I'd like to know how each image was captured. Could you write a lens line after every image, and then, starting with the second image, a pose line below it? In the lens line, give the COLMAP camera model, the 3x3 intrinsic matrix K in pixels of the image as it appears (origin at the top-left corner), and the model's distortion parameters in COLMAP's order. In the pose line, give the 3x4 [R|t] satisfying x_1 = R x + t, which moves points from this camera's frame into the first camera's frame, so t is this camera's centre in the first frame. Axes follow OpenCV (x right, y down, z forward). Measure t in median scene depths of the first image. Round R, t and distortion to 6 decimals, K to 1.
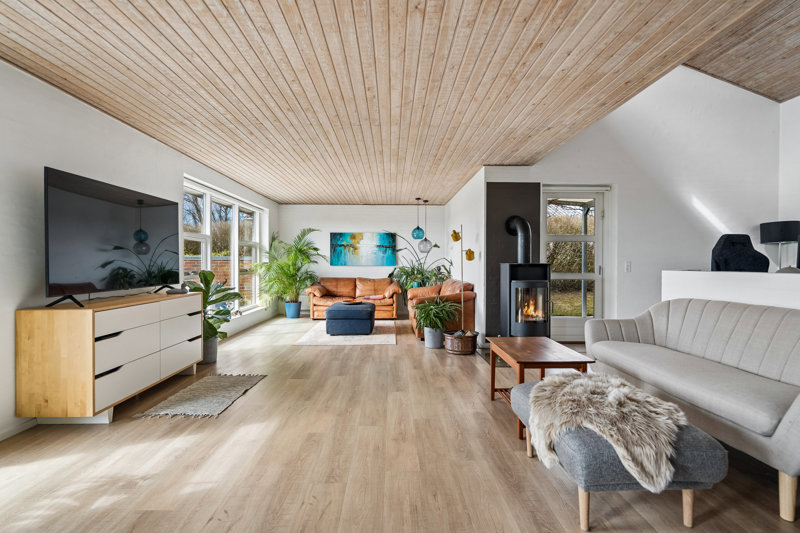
lens RADIAL K [[373.3, 0, 400.0], [0, 373.3, 266.5], [0, 0, 1]] dist [0.001763, 0.000823]
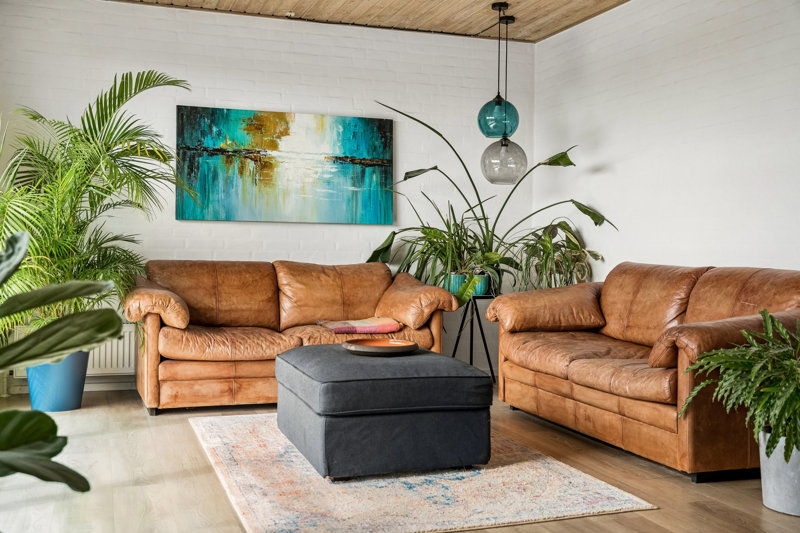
lens RADIAL K [[873.9, 0, 400.0], [0, 873.9, 266.5], [0, 0, 1]] dist [-0.002288, -0.000434]
pose [[0.953309, 0.004241, 0.301968, -0.240198], [-0.008630, 0.999876, 0.013201, 0.024689], [-0.301875, -0.015190, 0.953227, 0.321234]]
